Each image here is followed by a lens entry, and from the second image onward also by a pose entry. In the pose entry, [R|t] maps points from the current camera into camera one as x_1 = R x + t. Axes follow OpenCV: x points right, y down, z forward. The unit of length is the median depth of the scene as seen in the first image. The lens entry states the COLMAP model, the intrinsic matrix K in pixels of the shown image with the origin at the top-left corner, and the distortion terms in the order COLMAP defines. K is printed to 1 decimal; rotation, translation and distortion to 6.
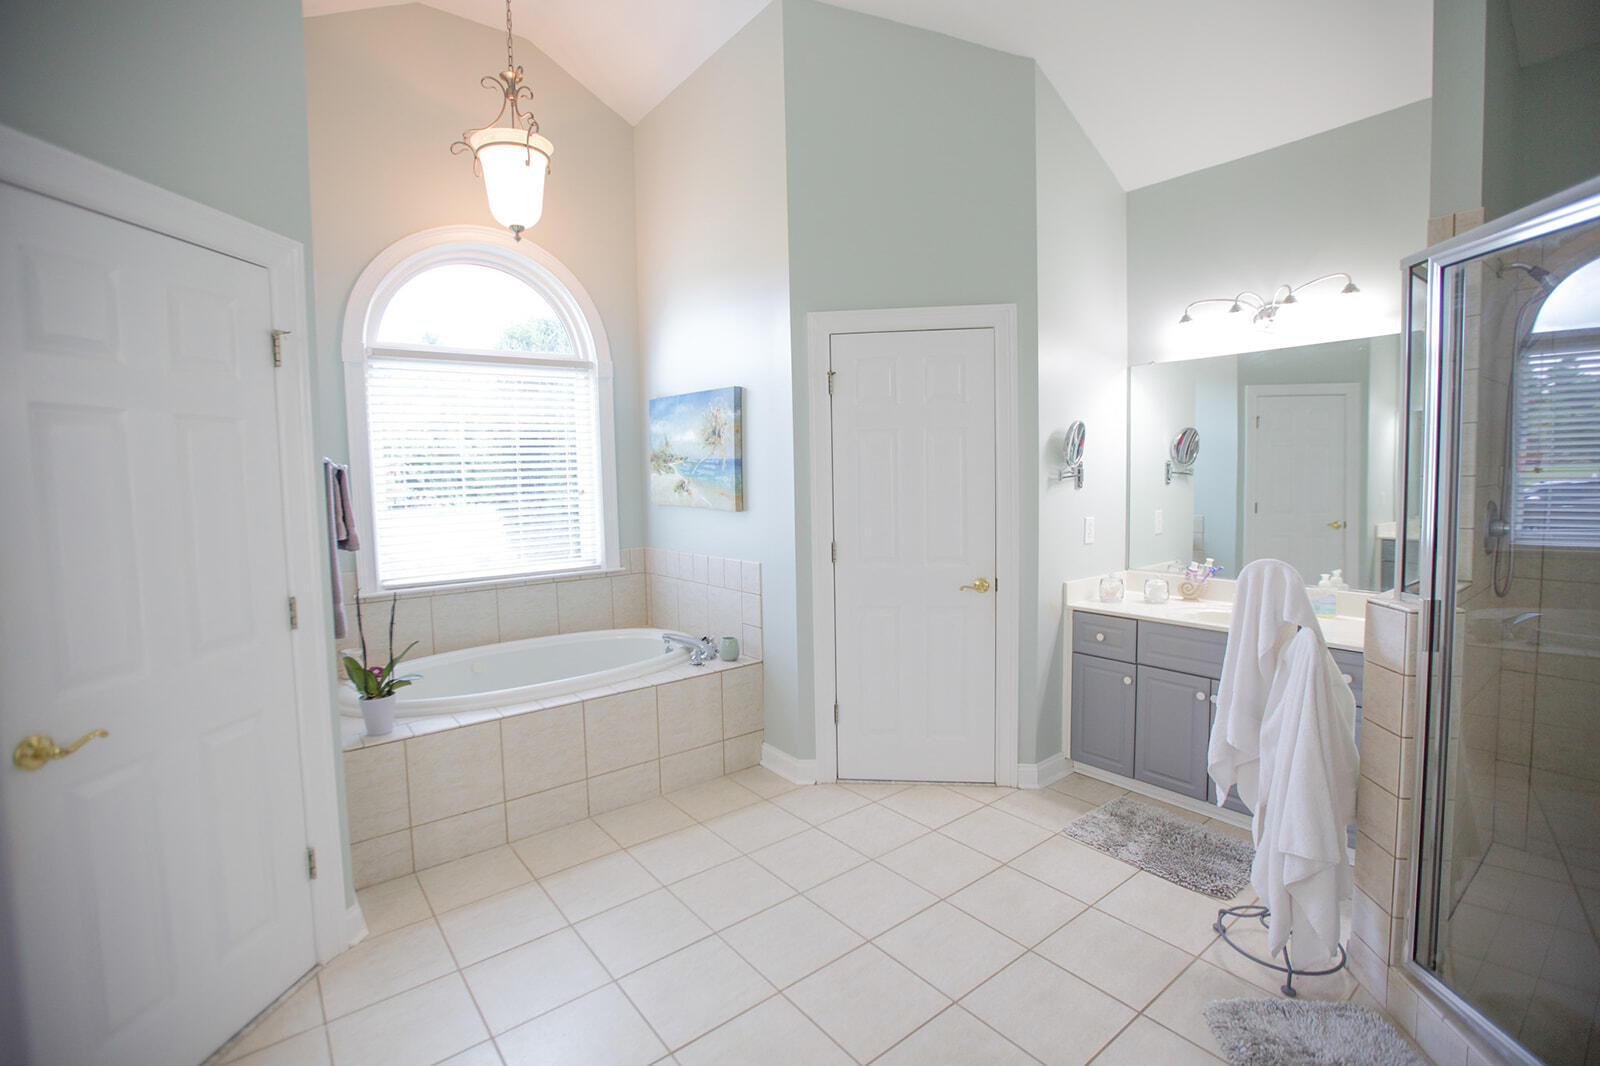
lens RADIAL K [[734.2, 0, 799.2], [0, 734.2, 526.5], [0, 0, 1]] dist [-0.023149, 0.008335]
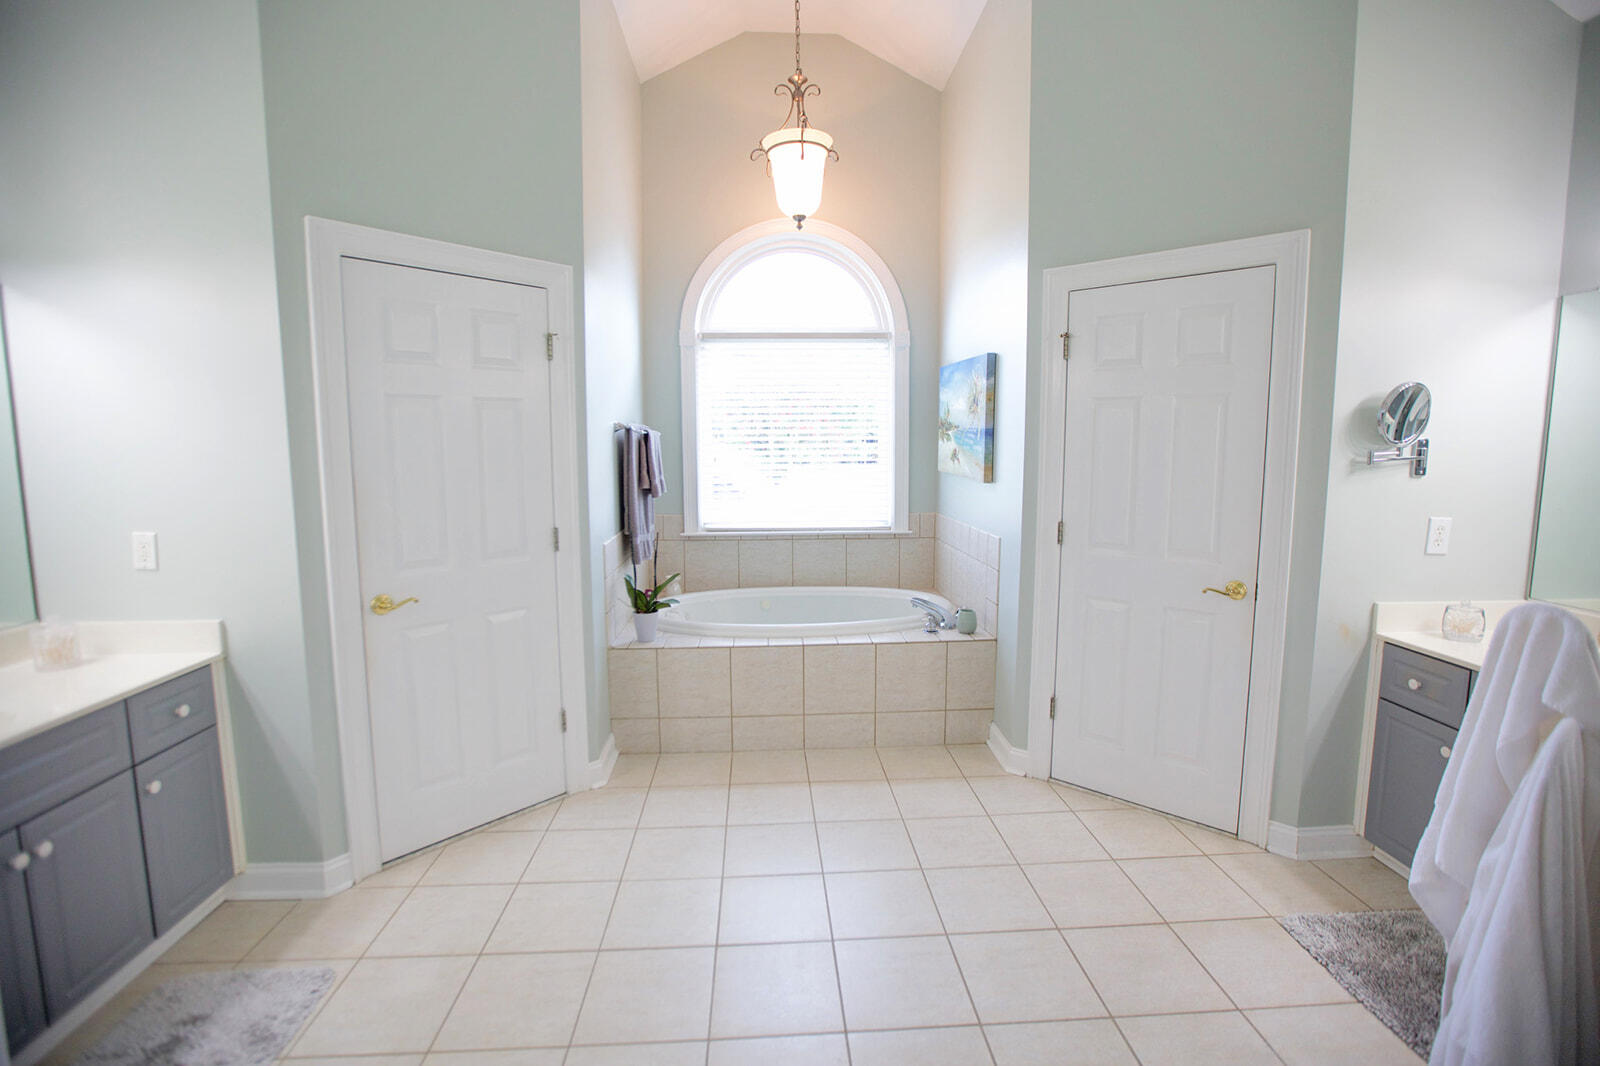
lens RADIAL K [[734.2, 0, 791.9], [0, 734.2, 523.0], [0, 0, 1]] dist [-0.023149, 0.008335]
pose [[0.825864, 0.084048, -0.557570, 0.274769], [-0.058126, 0.996251, 0.064079, -0.016296], [0.560866, -0.020511, 0.827653, 0.062805]]
